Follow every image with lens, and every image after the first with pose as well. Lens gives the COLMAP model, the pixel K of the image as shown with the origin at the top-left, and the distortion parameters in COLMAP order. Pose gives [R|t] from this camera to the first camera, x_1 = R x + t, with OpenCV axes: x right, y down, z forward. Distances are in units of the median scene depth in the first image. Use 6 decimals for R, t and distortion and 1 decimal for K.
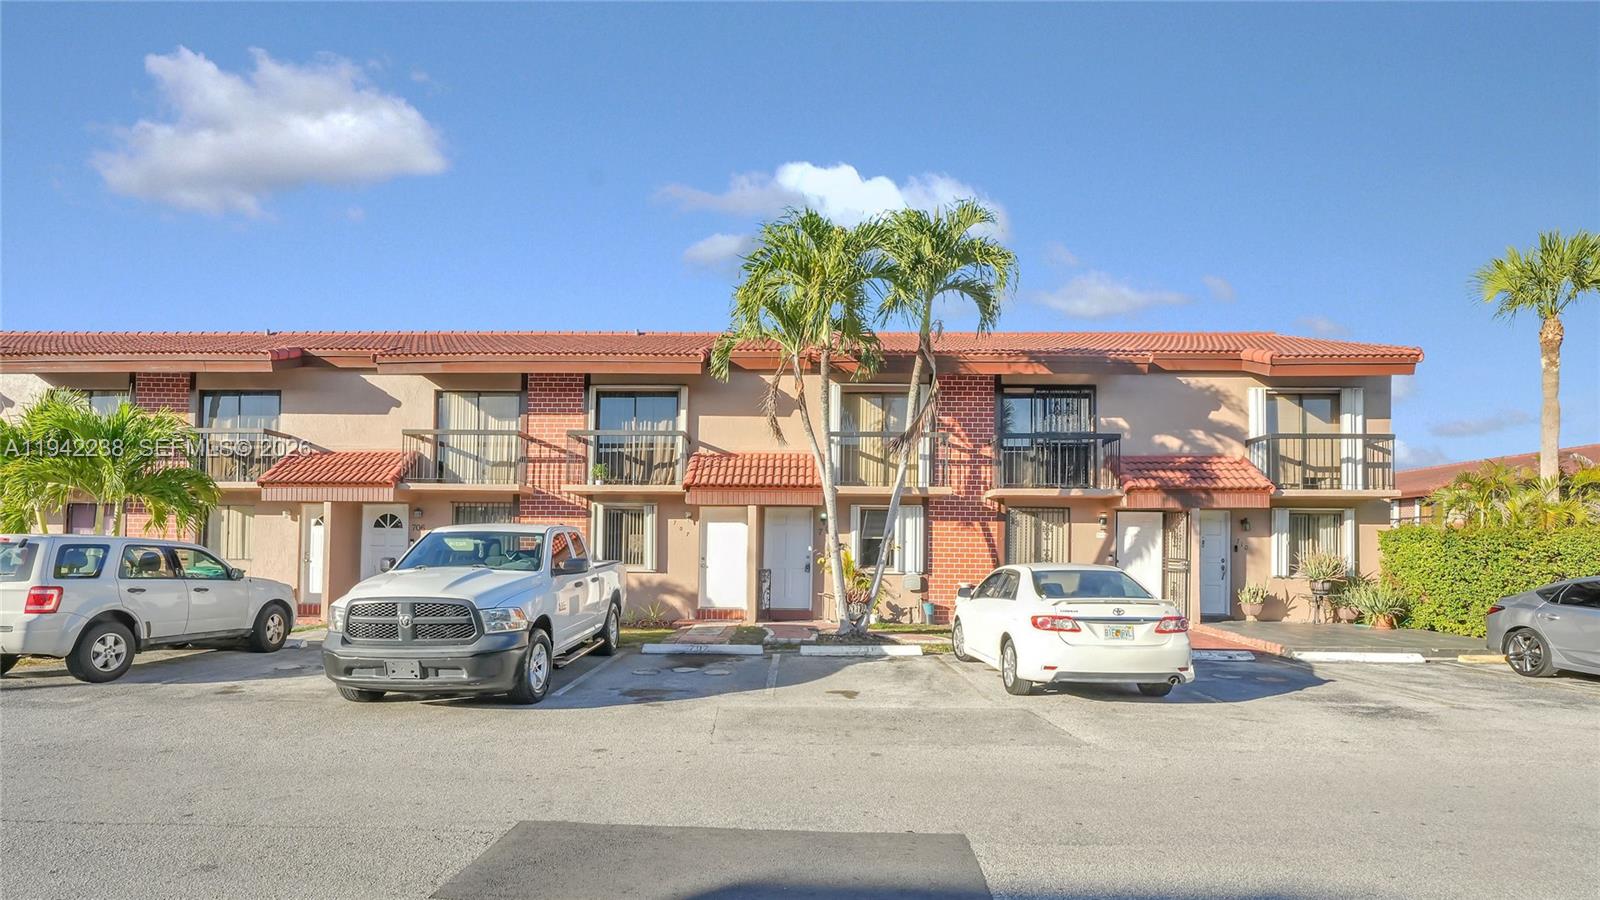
lens RADIAL K [[819.5, 0, 766.7], [0, 819.5, 551.7], [0, 0, 1]] dist [-0.002404, -0.000126]
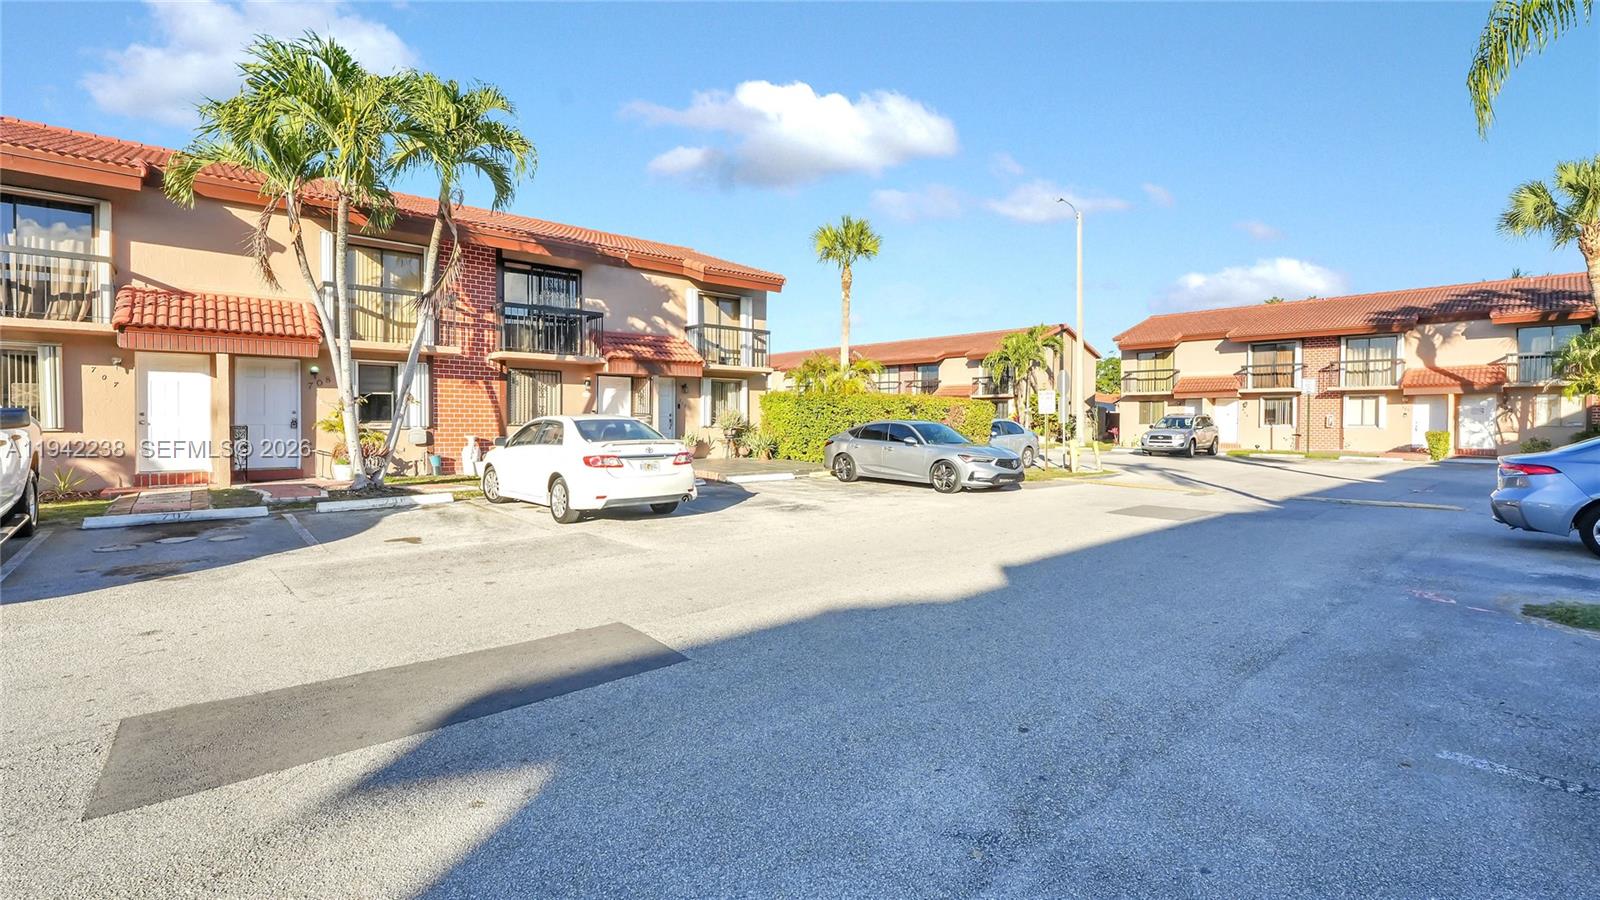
lens RADIAL K [[704.2, 0, 800.0], [0, 704.2, 450.0], [0, 0, 1]] dist [-0.000802, 0.000045]
pose [[0.724764, -0.036008, 0.688055, -0.091900], [-0.000156, 0.998625, 0.052425, 0.007680], [-0.688997, -0.038104, 0.723762, 0.011702]]
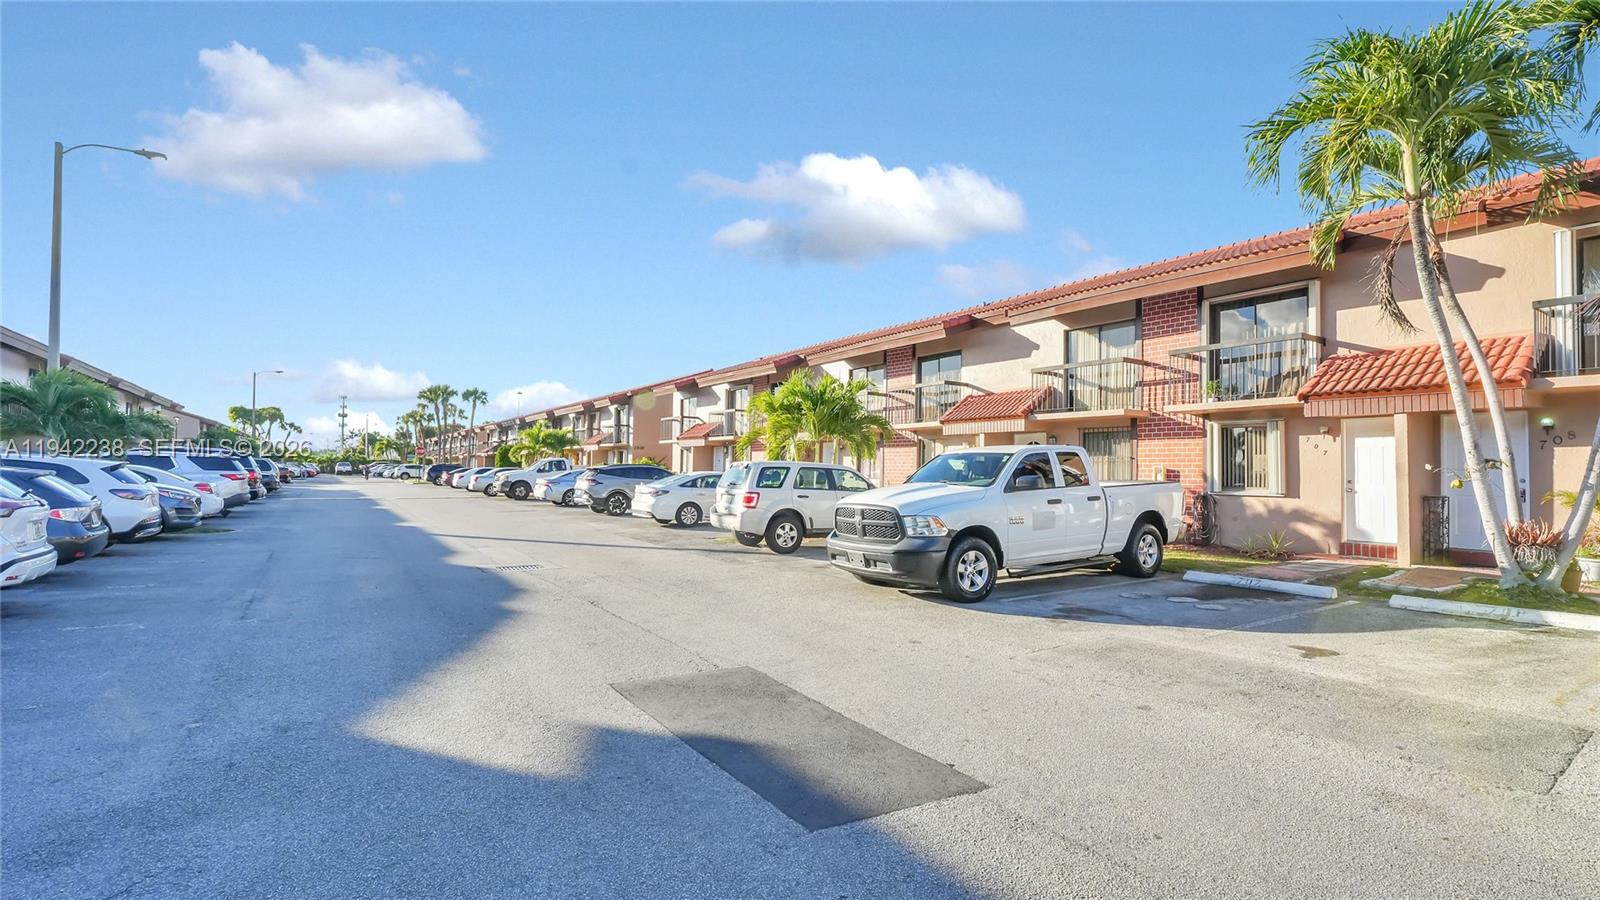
lens RADIAL K [[752.2, 0, 800.0], [0, 752.2, 450.0], [0, 0, 1]] dist [-0.001396, -0.000253]
pose [[0.567861, -0.027517, -0.822665, 0.243657], [-0.004323, 0.999328, -0.036410, 0.007002], [0.823113, 0.024233, 0.567360, 0.118502]]
